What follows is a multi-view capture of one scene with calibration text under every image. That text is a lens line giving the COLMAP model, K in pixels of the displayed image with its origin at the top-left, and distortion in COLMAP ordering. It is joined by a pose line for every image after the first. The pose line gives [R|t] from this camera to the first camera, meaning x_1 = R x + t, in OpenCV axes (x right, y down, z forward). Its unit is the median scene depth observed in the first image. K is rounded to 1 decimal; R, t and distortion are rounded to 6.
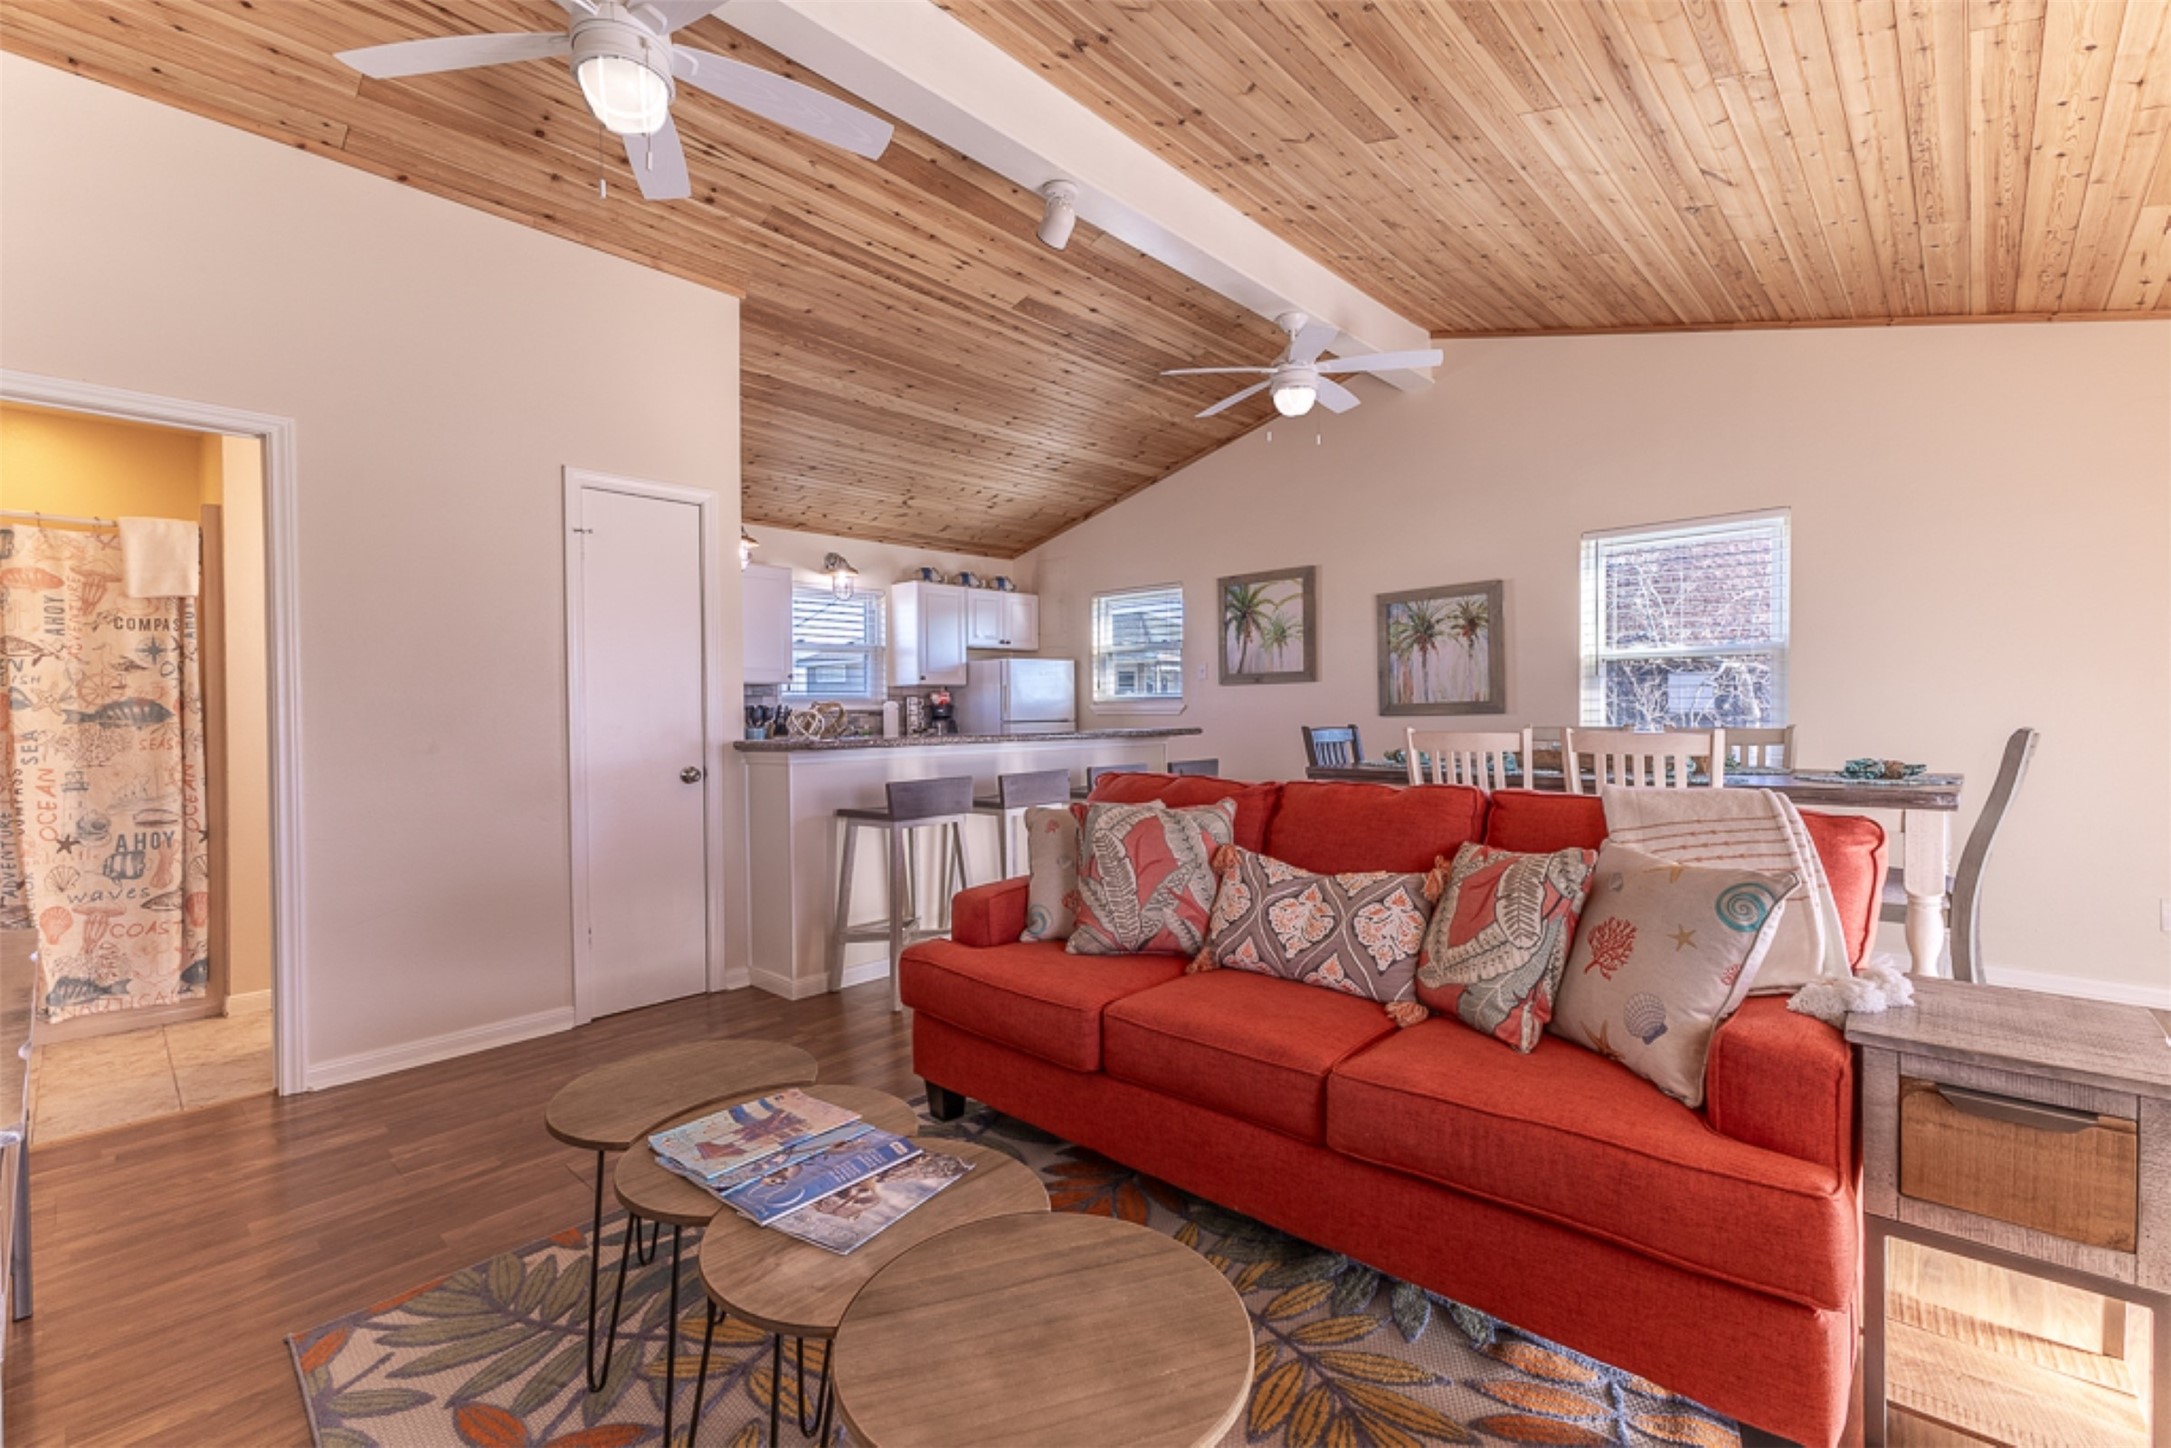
lens RADIAL K [[939.9, 0, 1086.6], [0, 939.9, 715.8], [0, 0, 1]] dist [0.014189, -0.004682]
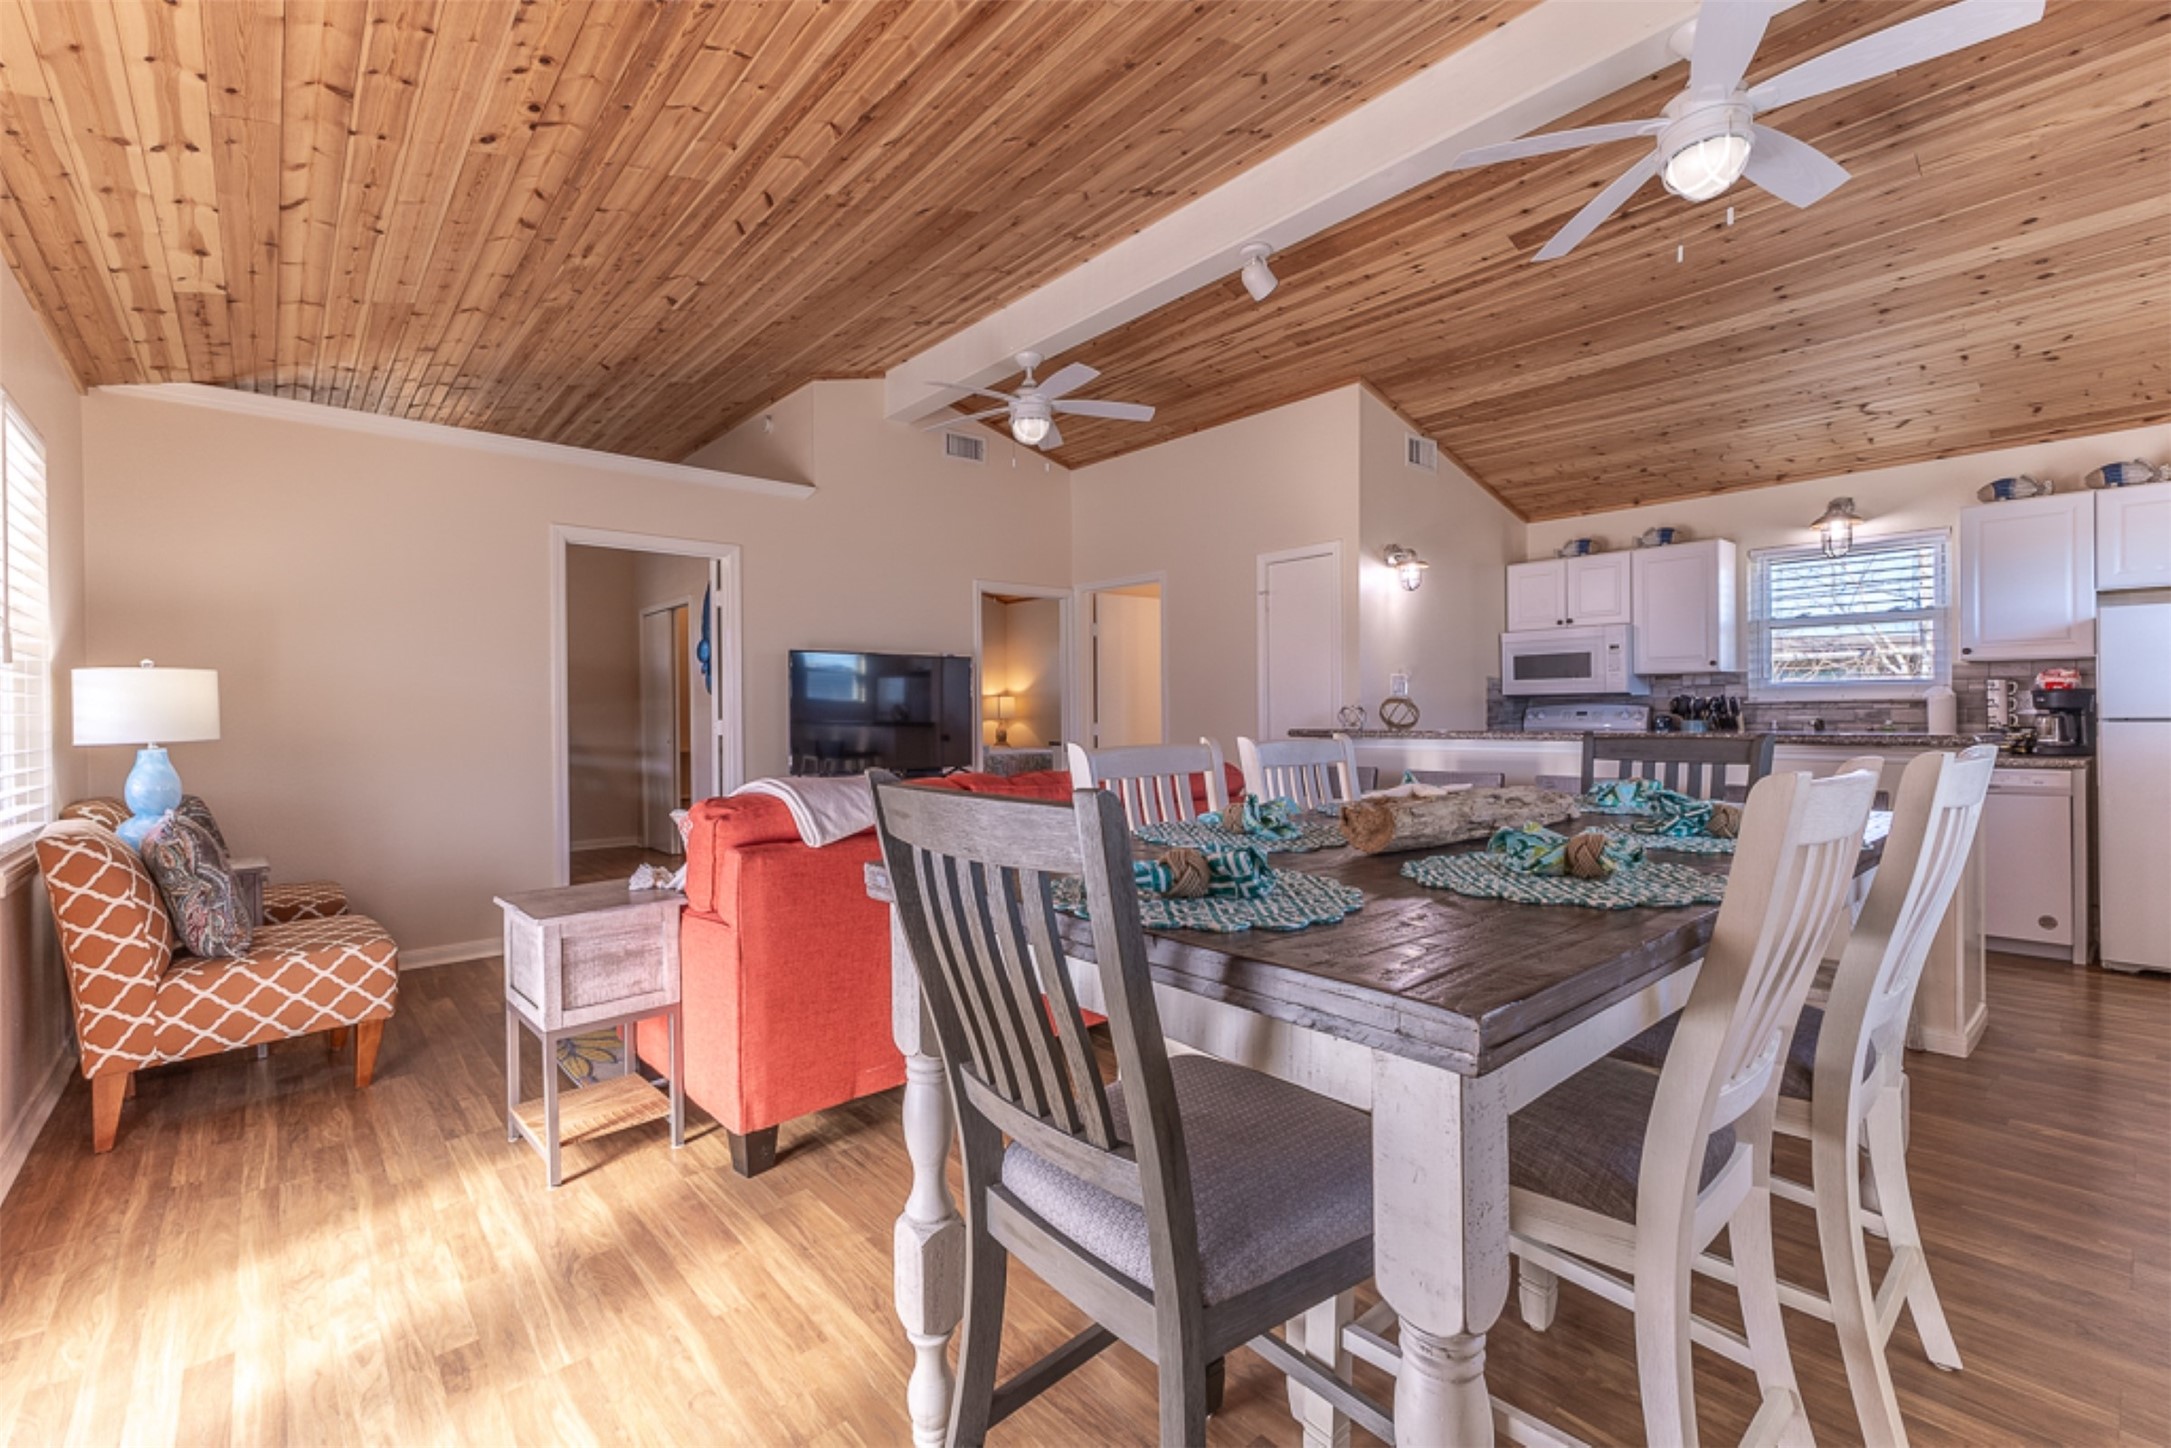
lens RADIAL K [[934.3, 0, 1088.1], [0, 934.3, 717.4], [0, 0, 1]] dist [0.008346, -0.000535]
pose [[-0.100495, 0.015342, -0.994819, 0.692795], [0.004245, 0.999879, 0.014991, -0.007298], [0.994928, -0.002716, -0.100548, 0.562321]]
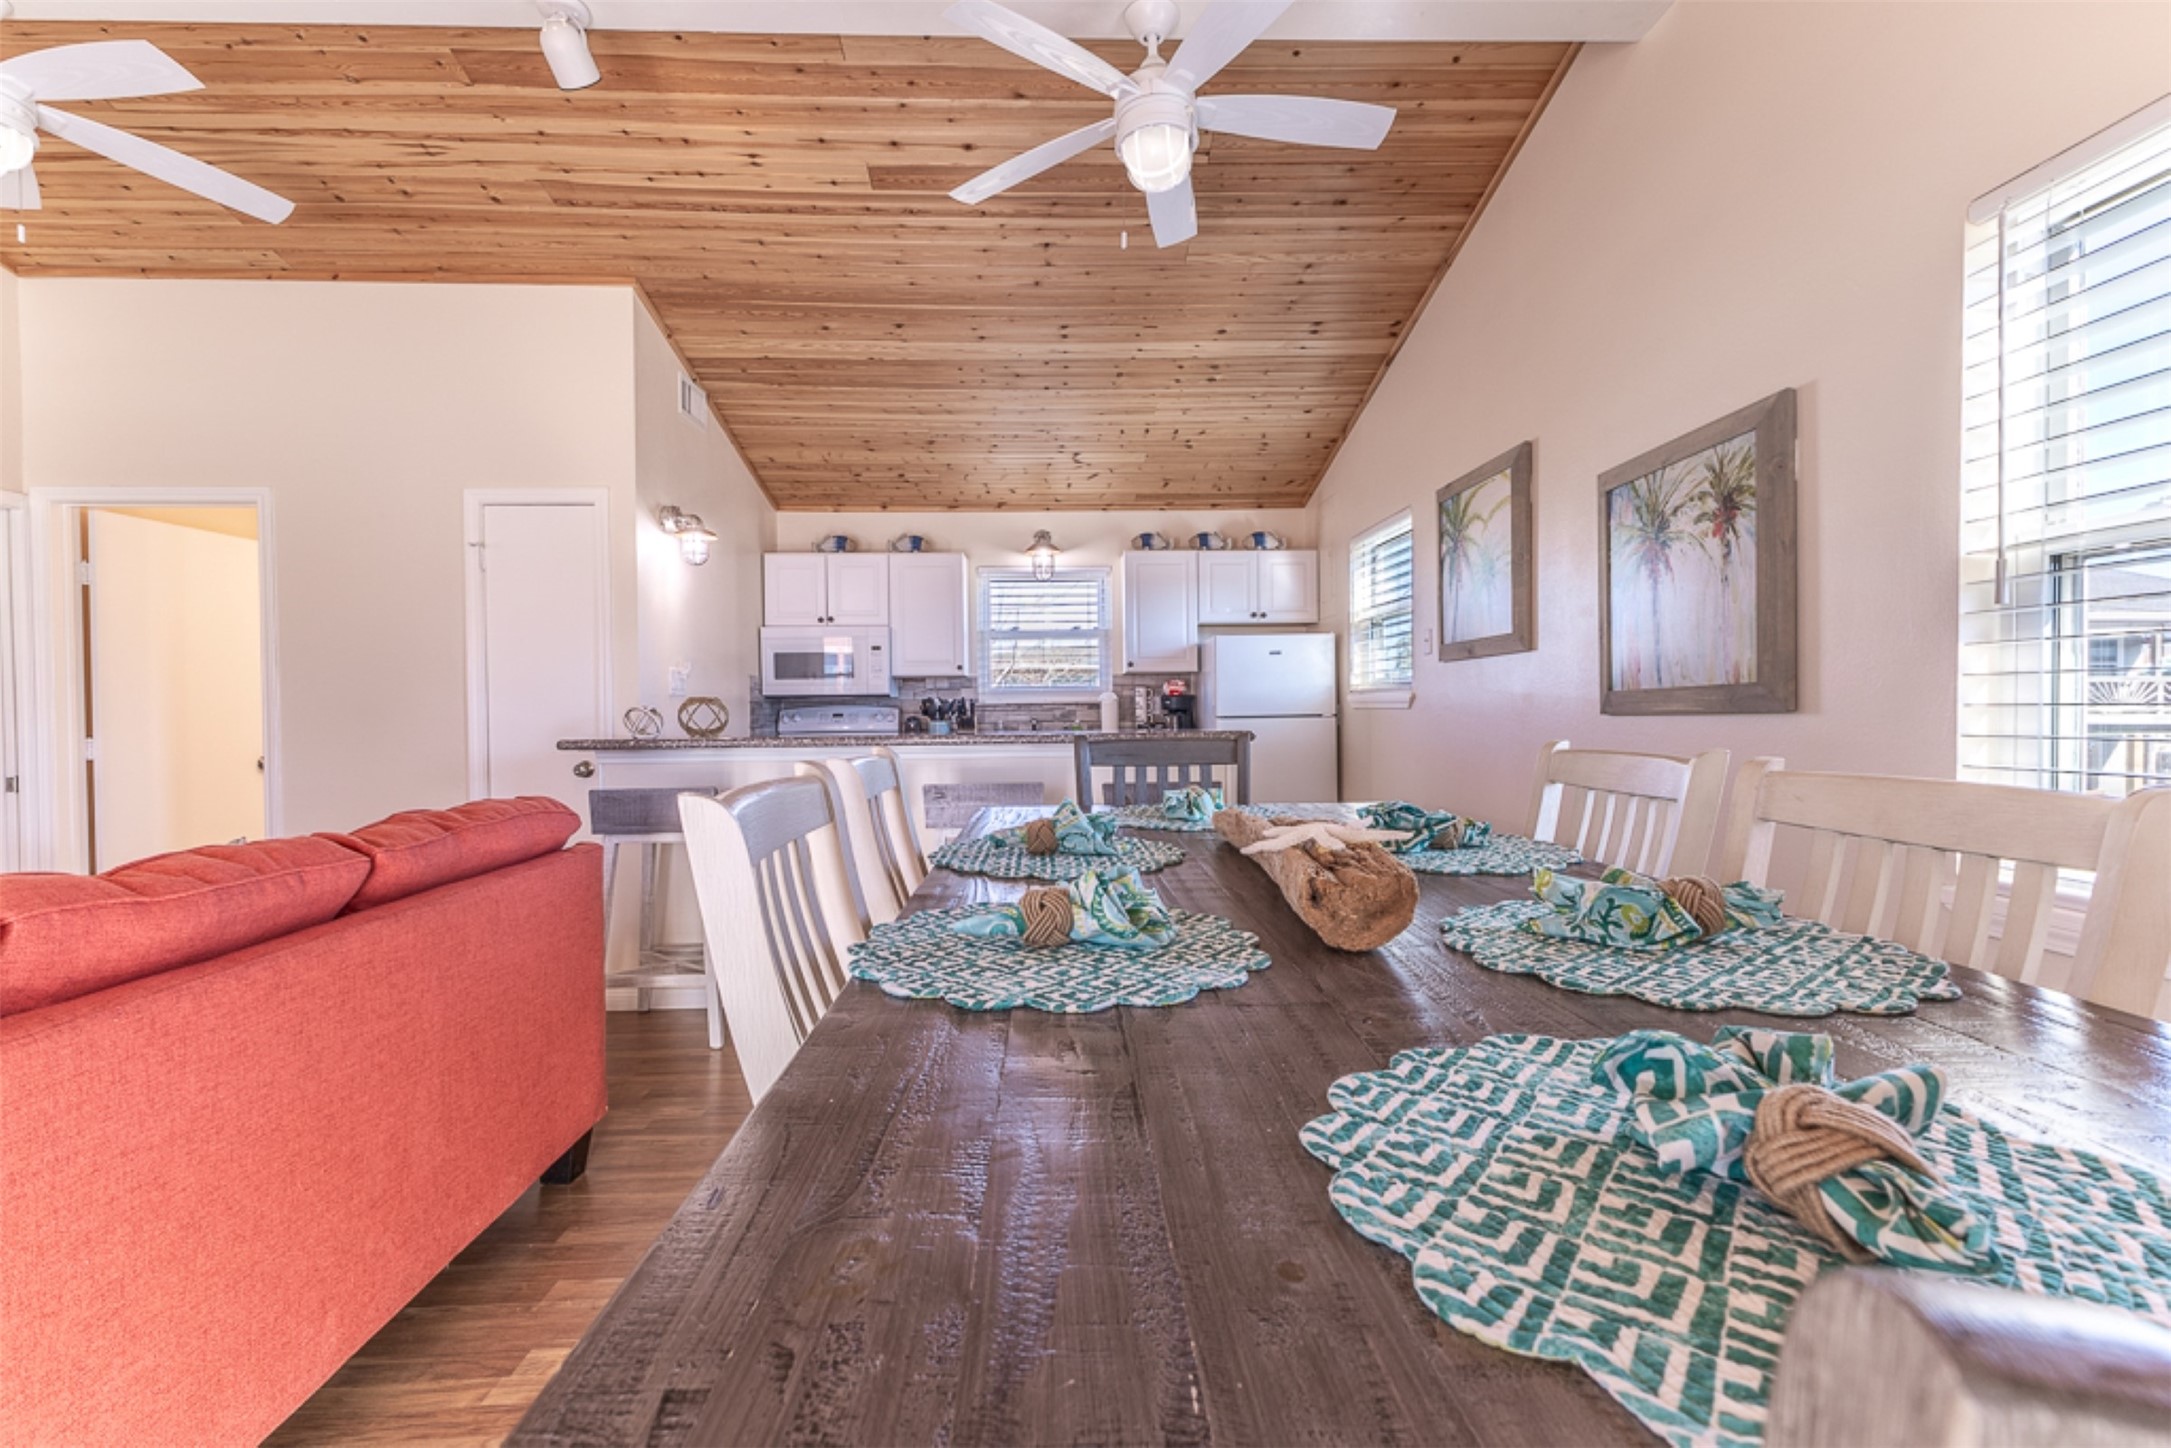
lens RADIAL K [[934.3, 0, 1088.1], [0, 934.3, 717.4], [0, 0, 1]] dist [0.008346, -0.000535]
pose [[0.714906, 0.009391, -0.699158, 0.486748], [0.001432, 0.999888, 0.014896, -0.006210], [0.699219, -0.011650, 0.714812, 0.465463]]
